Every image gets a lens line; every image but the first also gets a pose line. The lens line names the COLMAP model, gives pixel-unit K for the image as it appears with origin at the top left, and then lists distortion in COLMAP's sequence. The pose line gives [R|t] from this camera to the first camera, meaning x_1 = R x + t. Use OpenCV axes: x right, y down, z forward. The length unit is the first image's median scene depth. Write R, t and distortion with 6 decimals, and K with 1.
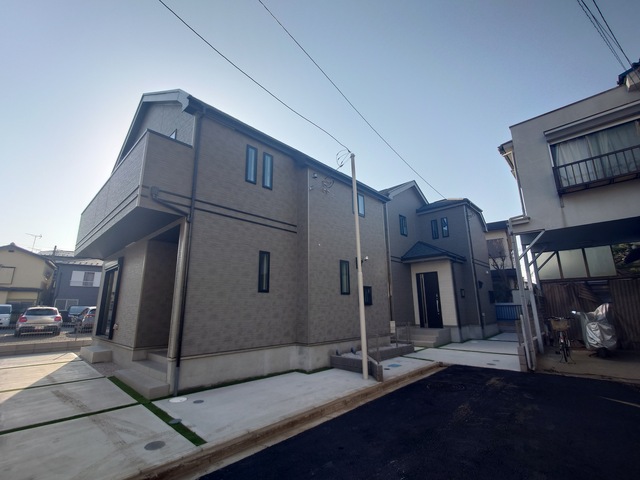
lens RADIAL K [[287.7, 0, 315.8], [0, 287.7, 240.8], [0, 0, 1]] dist [0.007831, 0.000743]
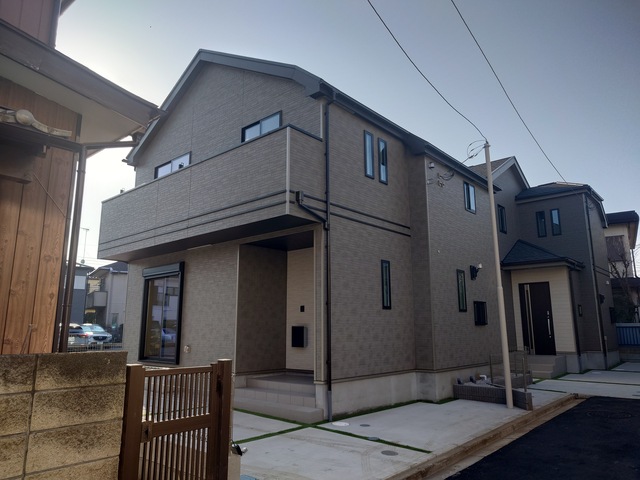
lens RADIAL K [[454.1, 0, 320.7], [0, 454.1, 237.6], [0, 0, 1]] dist [0.010557, 0.000557]
pose [[0.998986, 0.014594, 0.042585, -0.364162], [-0.015941, 0.999378, 0.031455, -0.058849], [-0.042100, -0.032102, 0.998598, -0.267833]]
